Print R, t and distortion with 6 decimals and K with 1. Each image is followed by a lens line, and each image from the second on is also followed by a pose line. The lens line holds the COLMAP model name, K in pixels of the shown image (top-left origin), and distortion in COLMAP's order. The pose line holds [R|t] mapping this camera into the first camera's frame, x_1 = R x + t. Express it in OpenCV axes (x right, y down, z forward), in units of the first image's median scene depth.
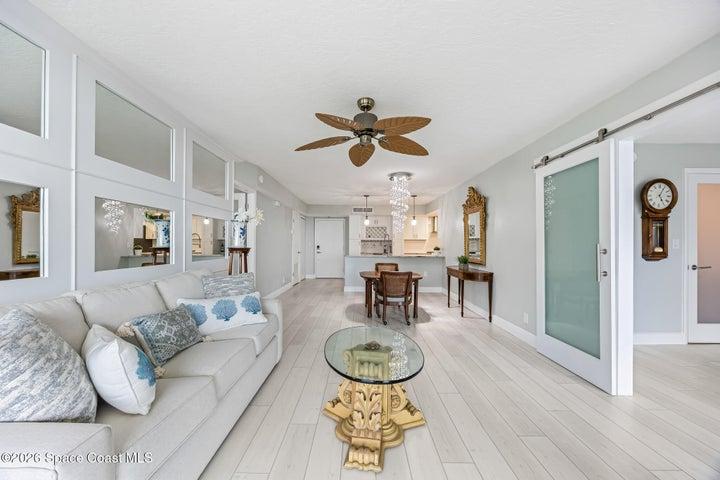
lens RADIAL K [[280.0, 0, 362.0], [0, 280.0, 241.4], [0, 0, 1]] dist [-0.003184, -0.000252]
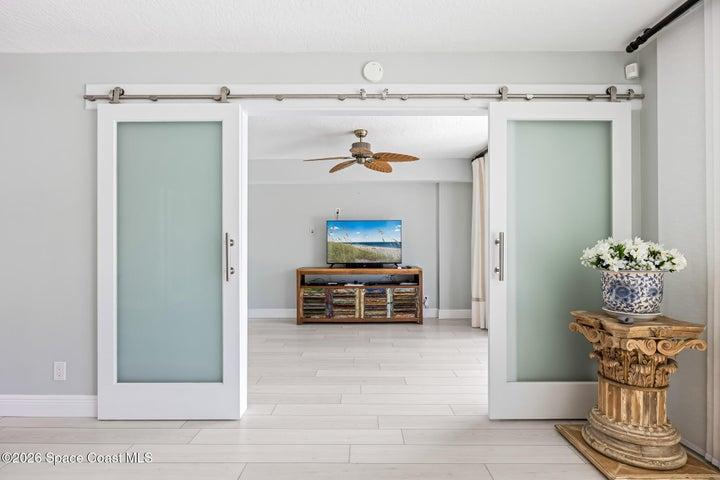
lens RADIAL K [[369.1, 0, 360.9], [0, 369.1, 246.1], [0, 0, 1]] dist [-0.001486, -0.000370]
pose [[0.009398, -0.002583, 0.999953, -0.121130], [-0.011466, 0.999931, 0.002691, 0.025183], [-0.999890, -0.011490, 0.009368, 0.431823]]
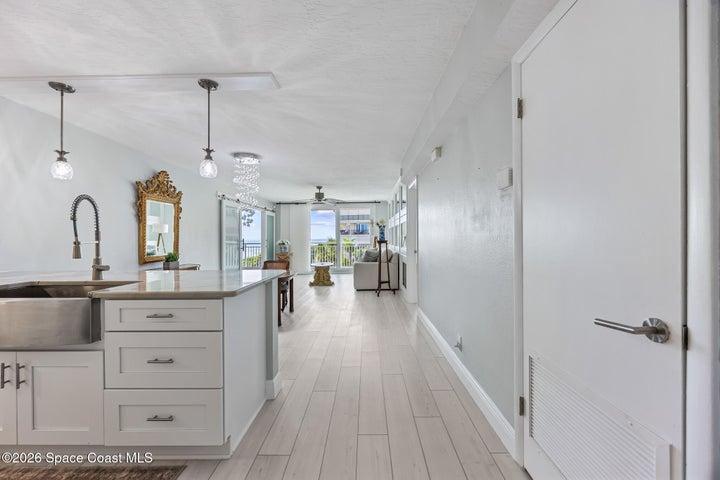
lens RADIAL K [[280.0, 0, 362.0], [0, 280.0, 241.4], [0, 0, 1]] dist [-0.003184, -0.000252]
pose [[-0.999759, -0.003086, 0.021741, -0.343323], [-0.003110, 0.999995, -0.001065, 0.026595], [-0.021737, -0.001132, -0.999763, 2.749193]]
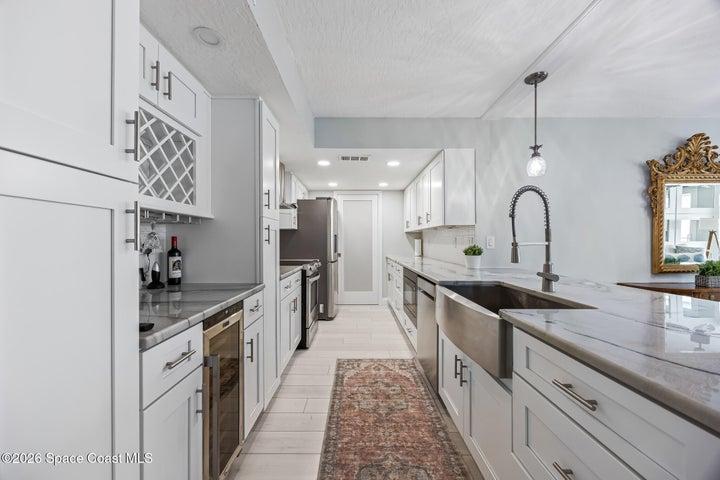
lens RADIAL K [[274.0, 0, 357.0], [0, 274.0, 240.8], [0, 0, 1]] dist [-0.002451, -0.000165]
pose [[0.016163, -0.008012, 0.999837, -0.234456], [-0.008267, 0.999933, 0.008147, 0.023891], [-0.999835, -0.008397, 0.016095, 2.488237]]
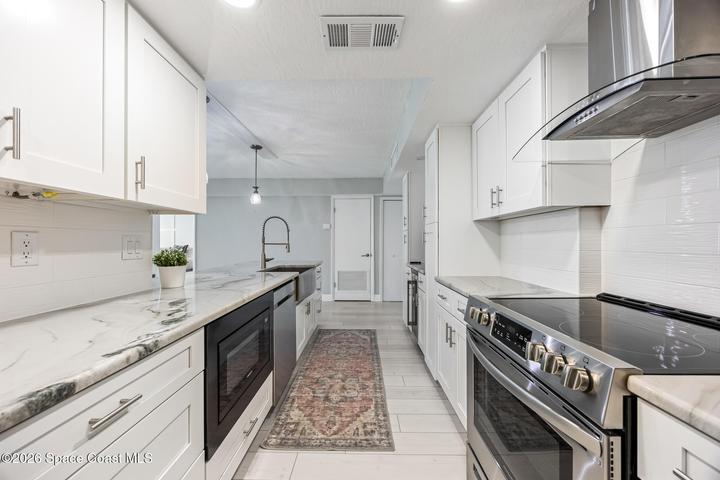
lens RADIAL K [[280.0, 0, 362.0], [0, 280.0, 241.4], [0, 0, 1]] dist [-0.003184, -0.000252]
pose [[-0.017267, -0.015846, -0.999725, 1.096304], [0.013402, 0.999781, -0.016079, 0.041144], [0.999761, -0.013676, -0.017051, 2.517033]]
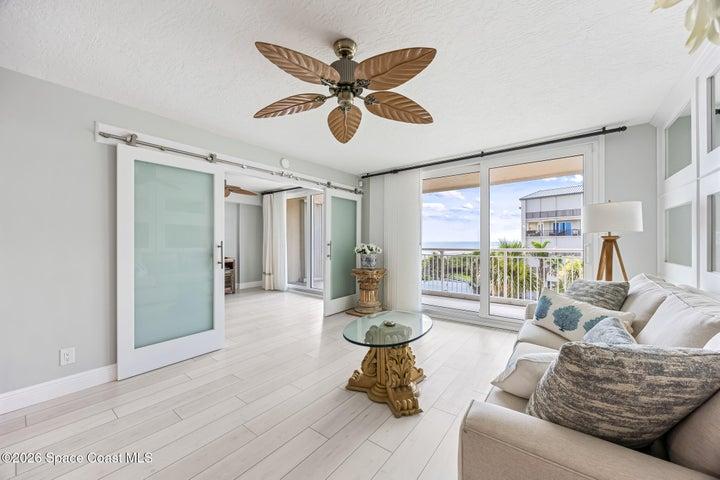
lens RADIAL K [[271.8, 0, 360.0], [0, 271.8, 240.0], [0, 0, 1]] dist [-0.002713, -0.000129]
pose [[-0.788046, -0.005218, 0.615595, -0.331955], [-0.013415, 0.999872, -0.008698, 0.004216], [-0.615471, -0.015113, -0.788015, 1.117943]]
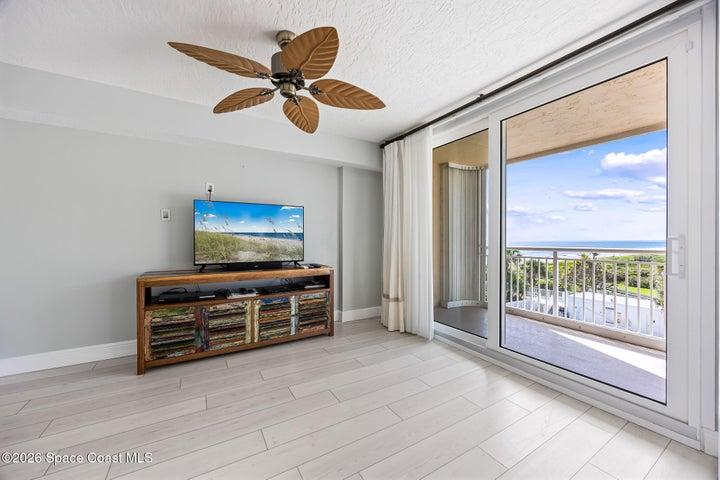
lens RADIAL K [[274.0, 0, 357.0], [0, 274.0, 240.8], [0, 0, 1]] dist [-0.002451, -0.000165]
pose [[-0.505974, -0.013983, 0.862436, 0.613882], [-0.017149, 0.999834, 0.006149, 0.024363], [-0.862378, -0.011679, -0.506130, 0.597506]]
